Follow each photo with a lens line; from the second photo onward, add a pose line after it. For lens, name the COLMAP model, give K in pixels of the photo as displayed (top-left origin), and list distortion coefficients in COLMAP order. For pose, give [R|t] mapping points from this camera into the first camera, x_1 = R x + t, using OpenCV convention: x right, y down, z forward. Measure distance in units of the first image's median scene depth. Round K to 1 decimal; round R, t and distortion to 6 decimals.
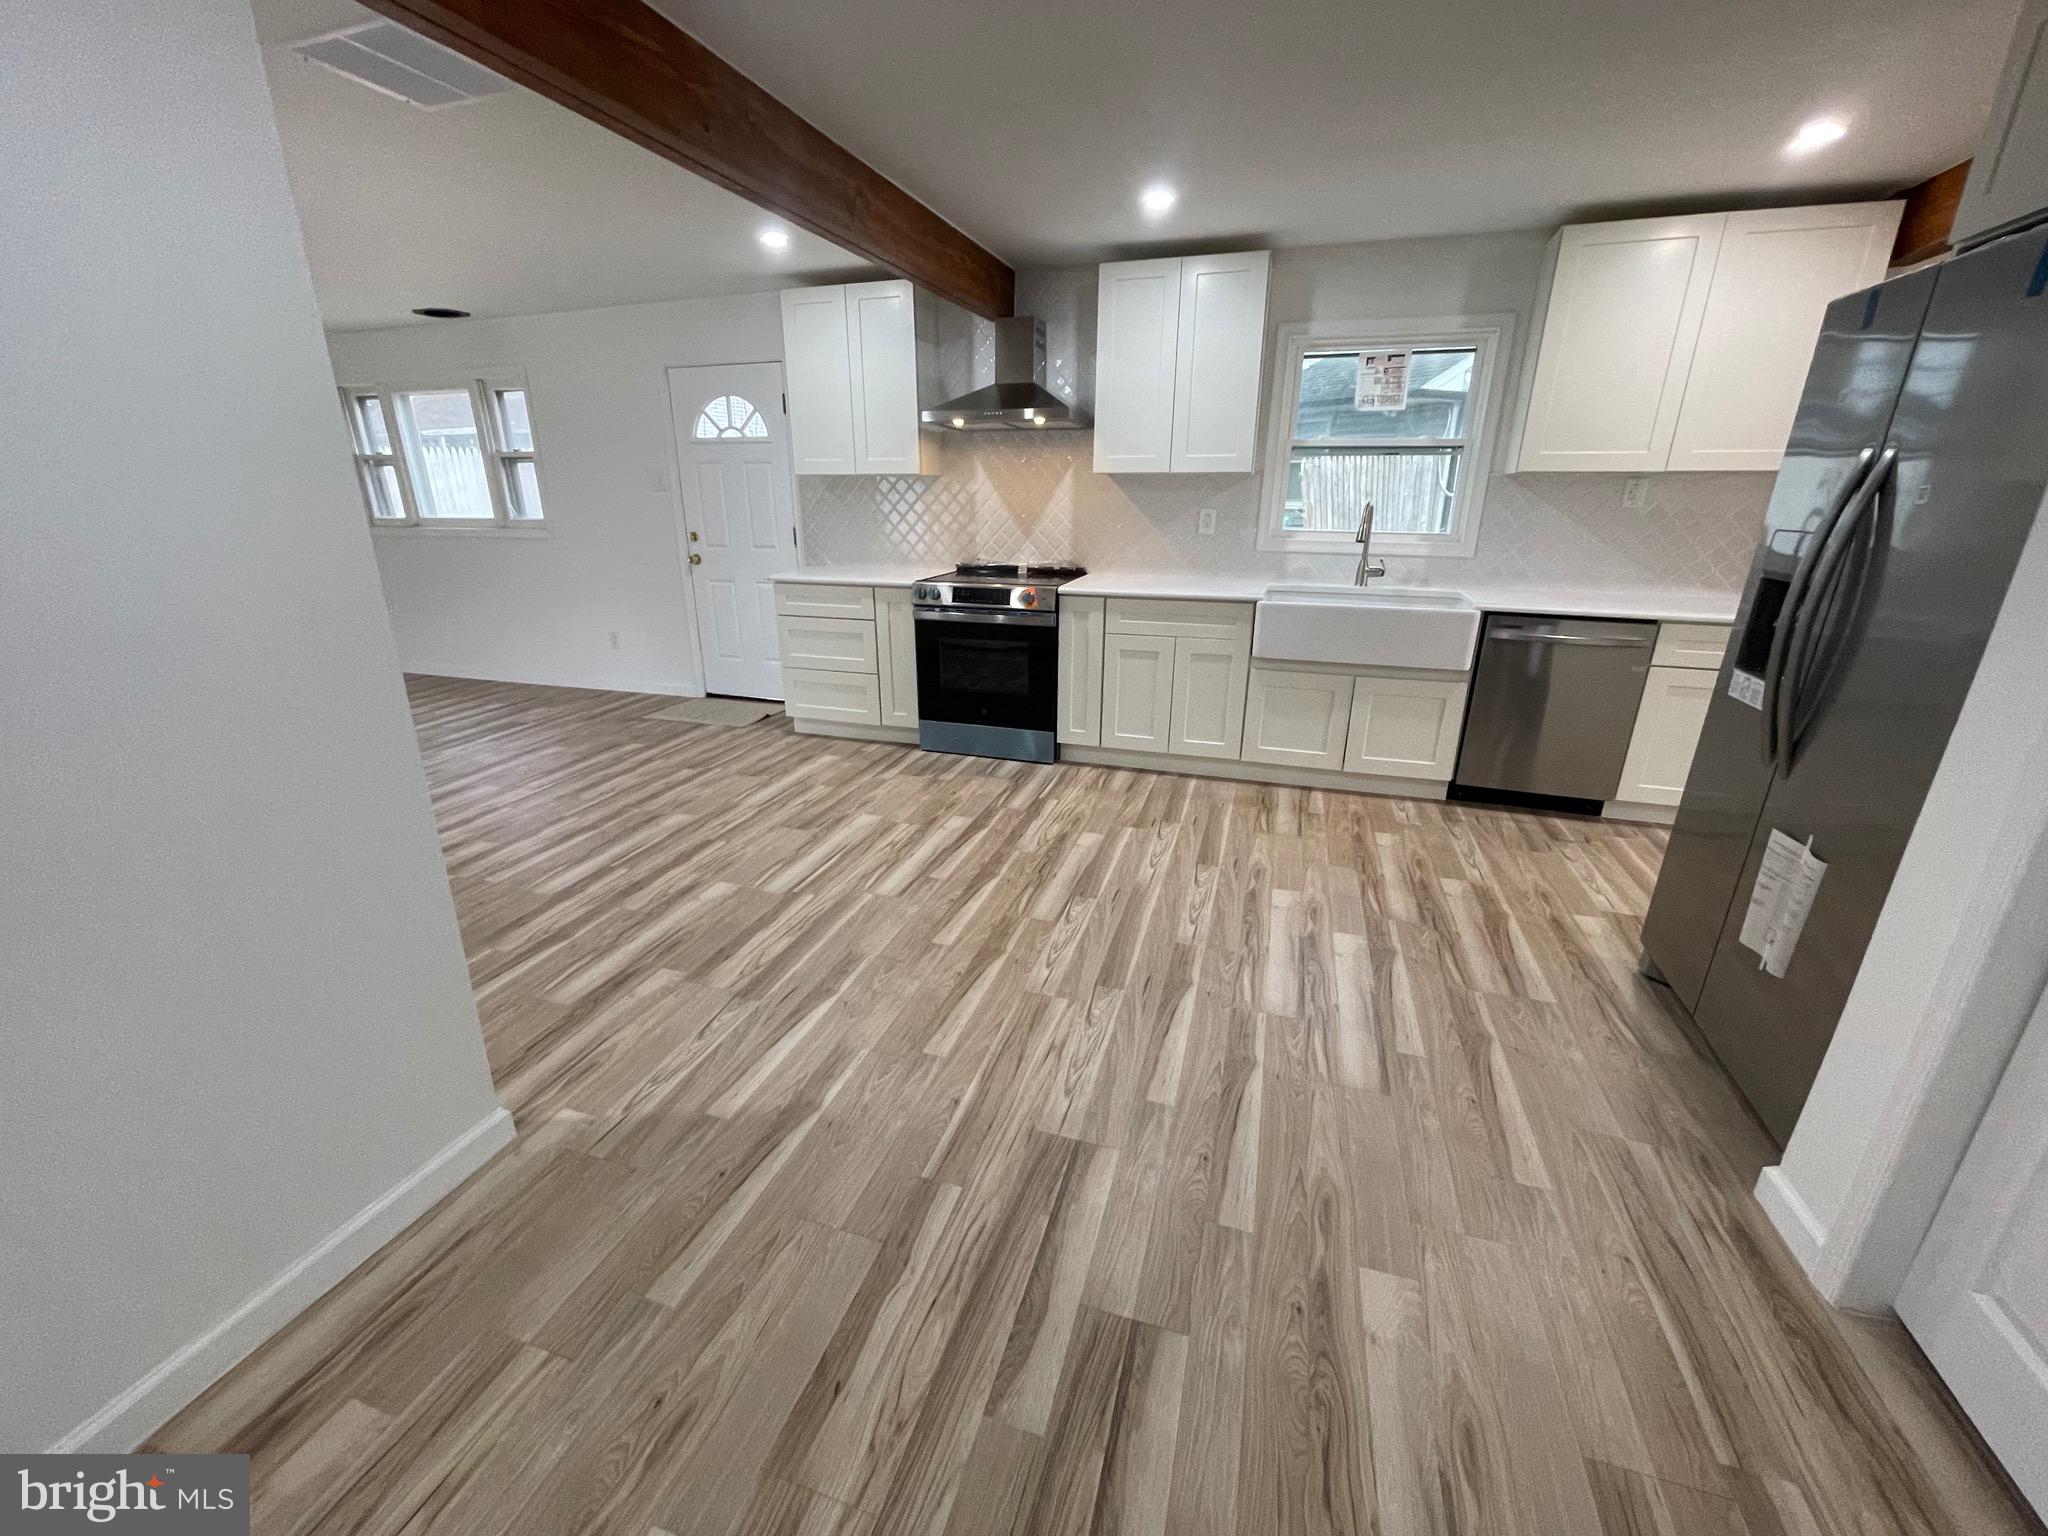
lens RADIAL K [[827.5, 0, 1011.8], [0, 827.5, 772.9], [0, 0, 1]] dist [-0.006207, -0.000598]
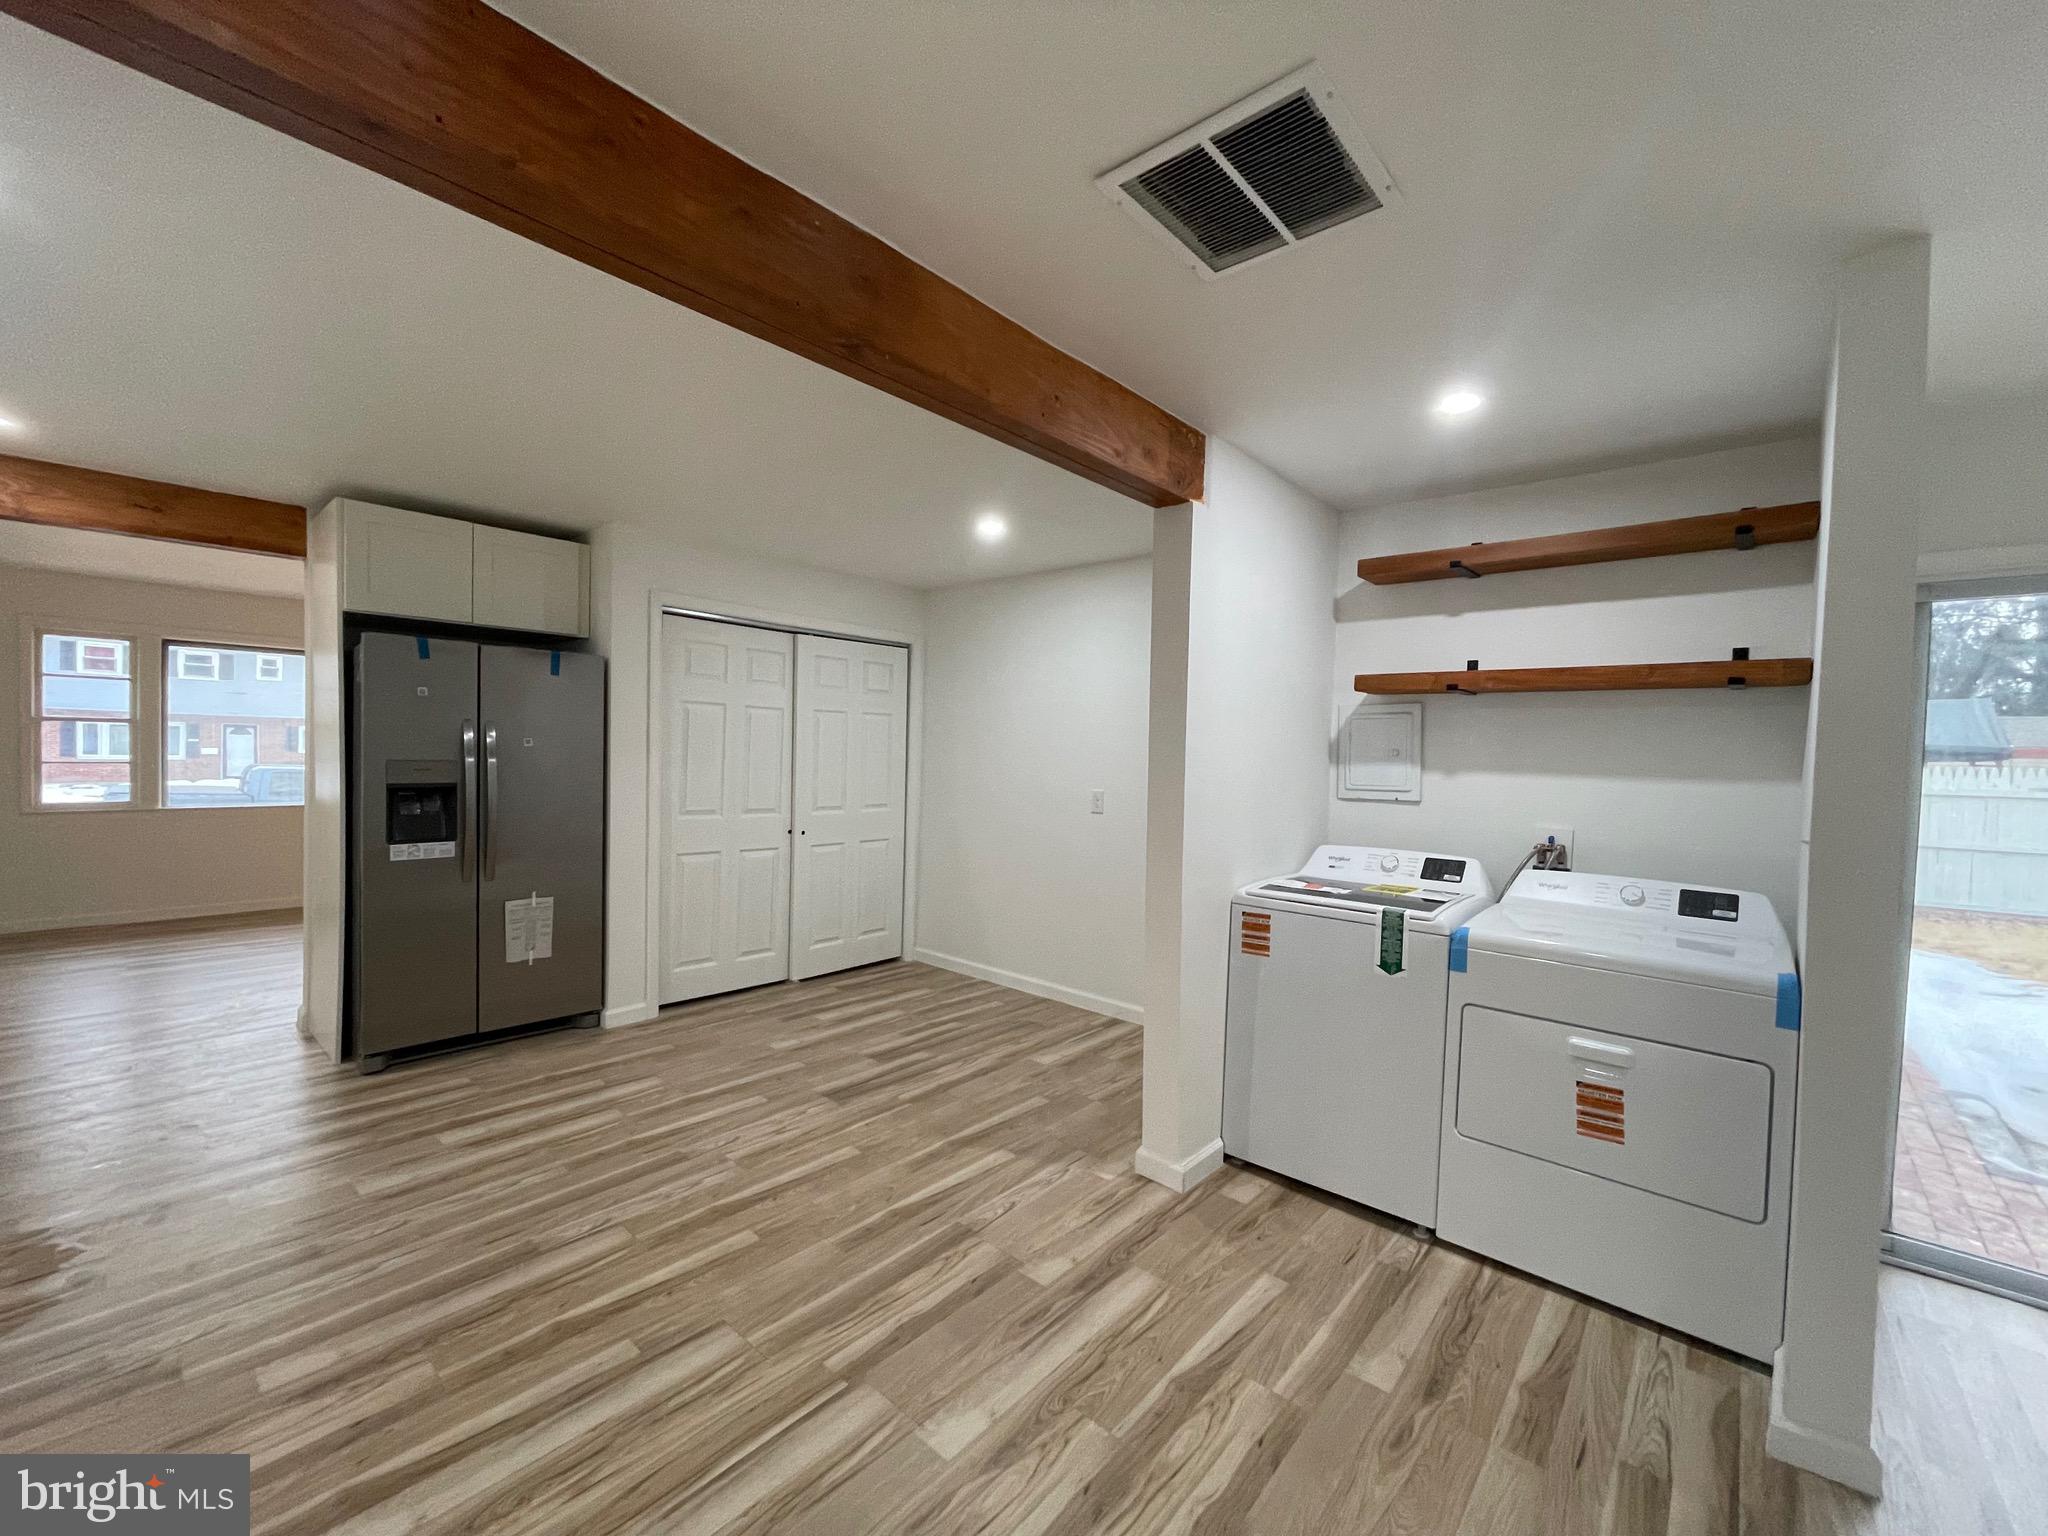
lens RADIAL K [[824.5, 0, 1013.4], [0, 824.5, 773.5], [0, 0, 1]] dist [-0.004248, 0.000329]
pose [[-0.917789, -0.036251, 0.395411, -0.475251], [0.103786, 0.939303, 0.327013, -0.366166], [-0.383265, 0.341167, -0.858320, 1.046527]]
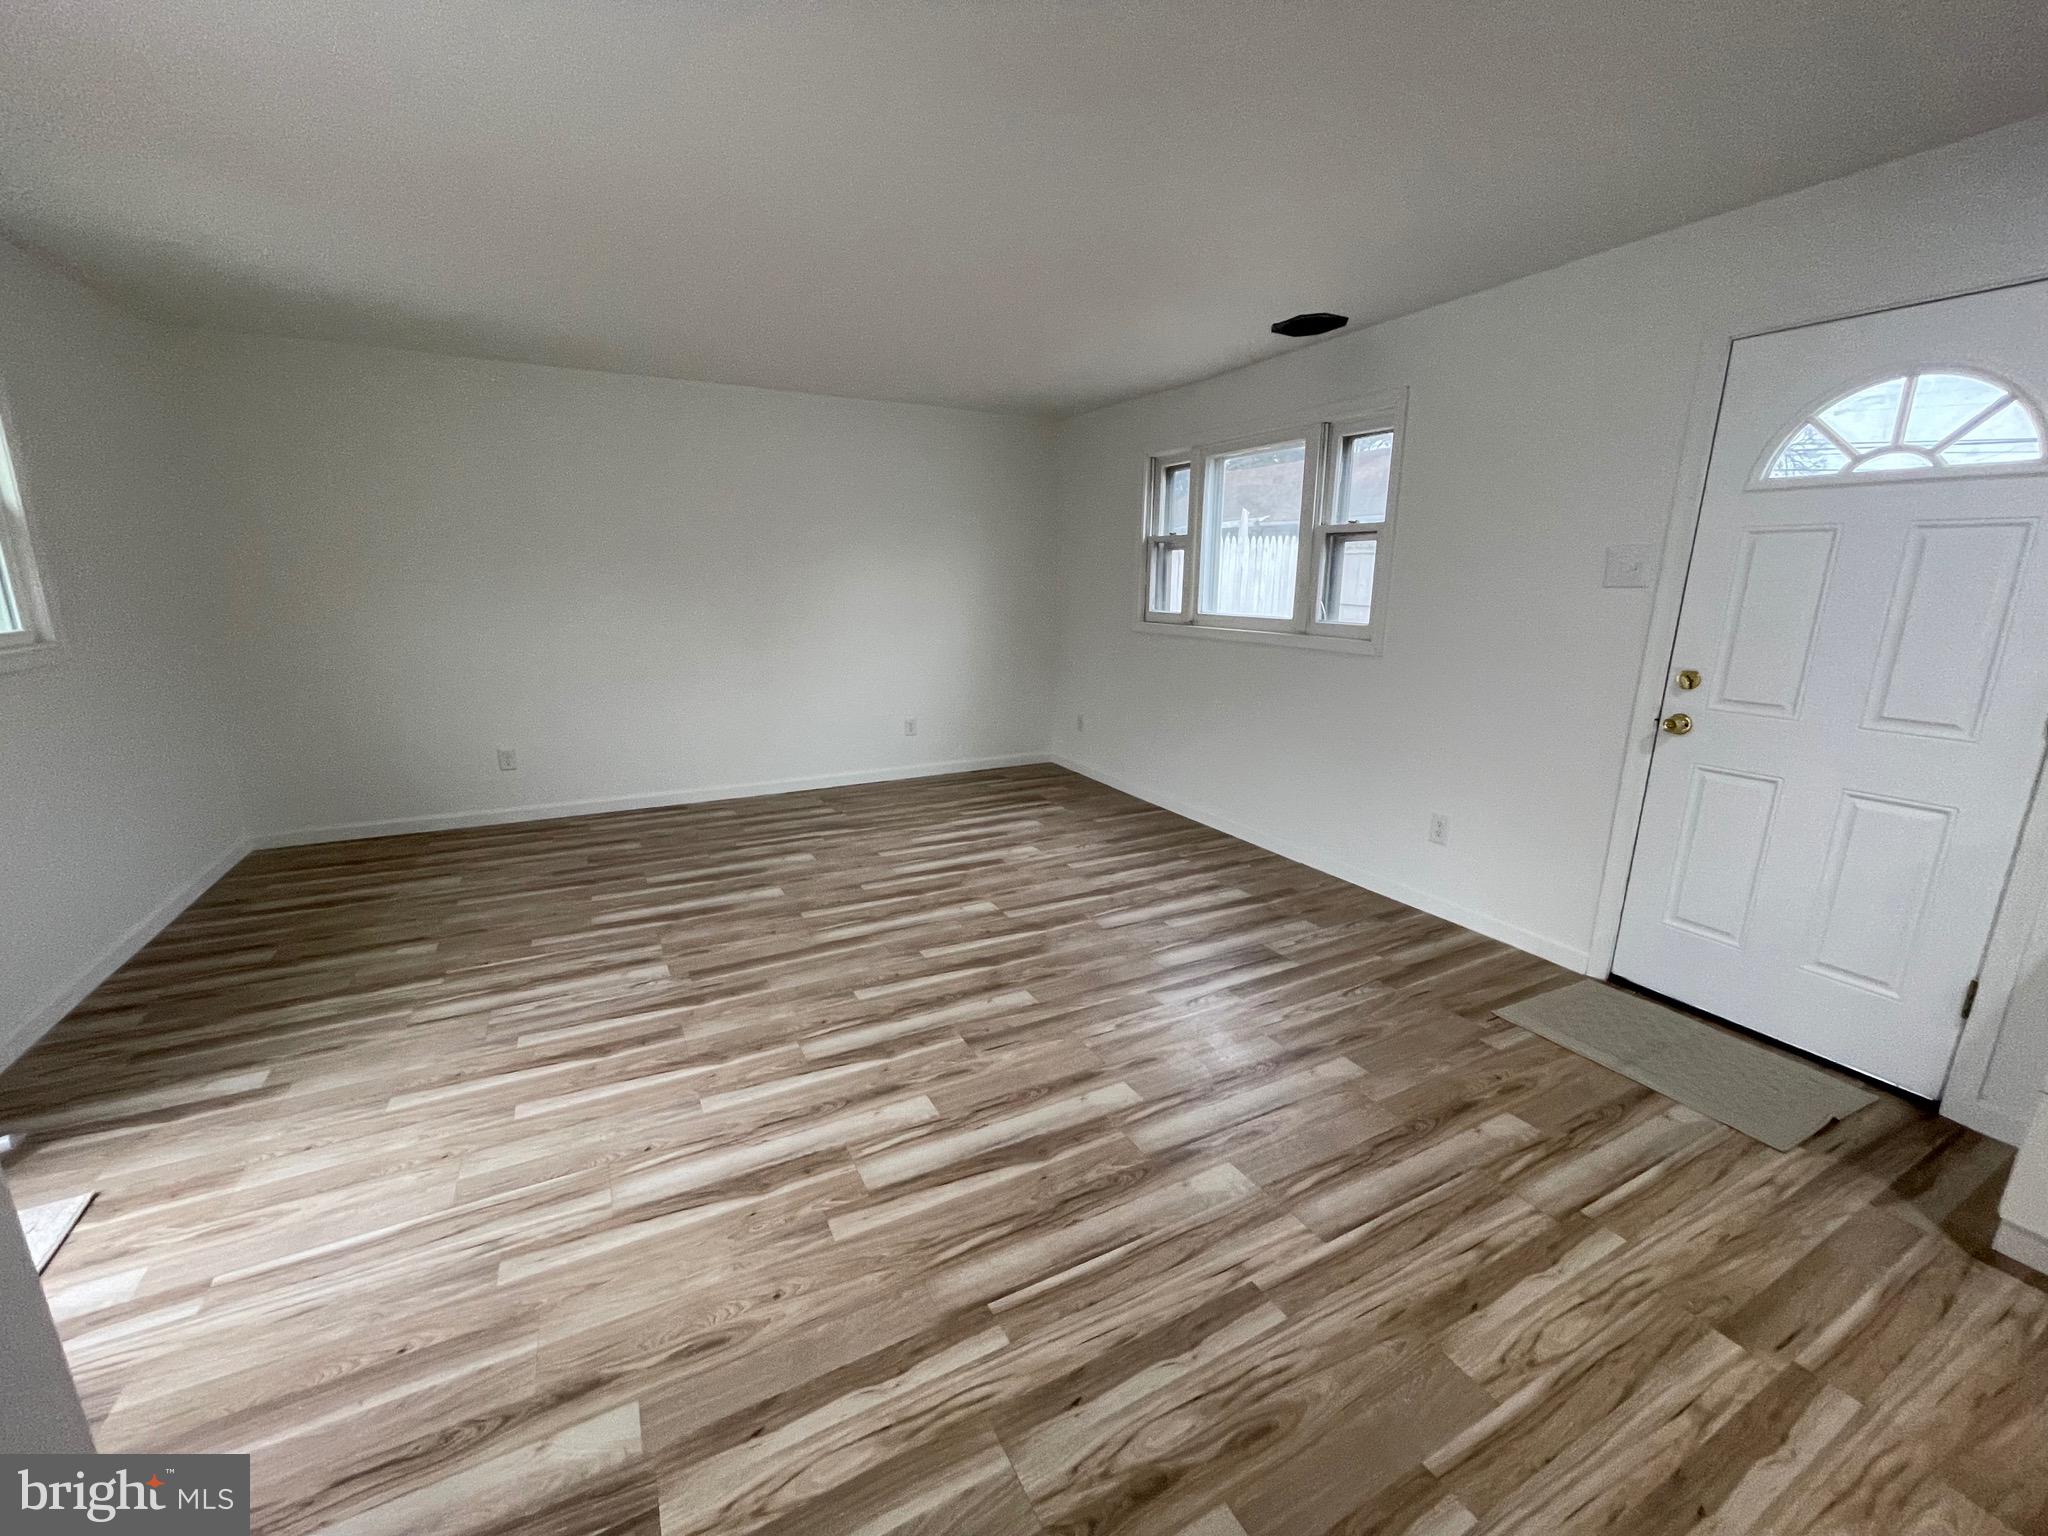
lens RADIAL K [[824.5, 0, 1013.4], [0, 824.5, 773.5], [0, 0, 1]] dist [-0.004248, 0.000329]
pose [[0.712299, 0.172229, -0.680417, -0.470072], [-0.240226, 0.970700, -0.005777, -0.190821], [0.659486, 0.167569, 0.732803, 0.558489]]
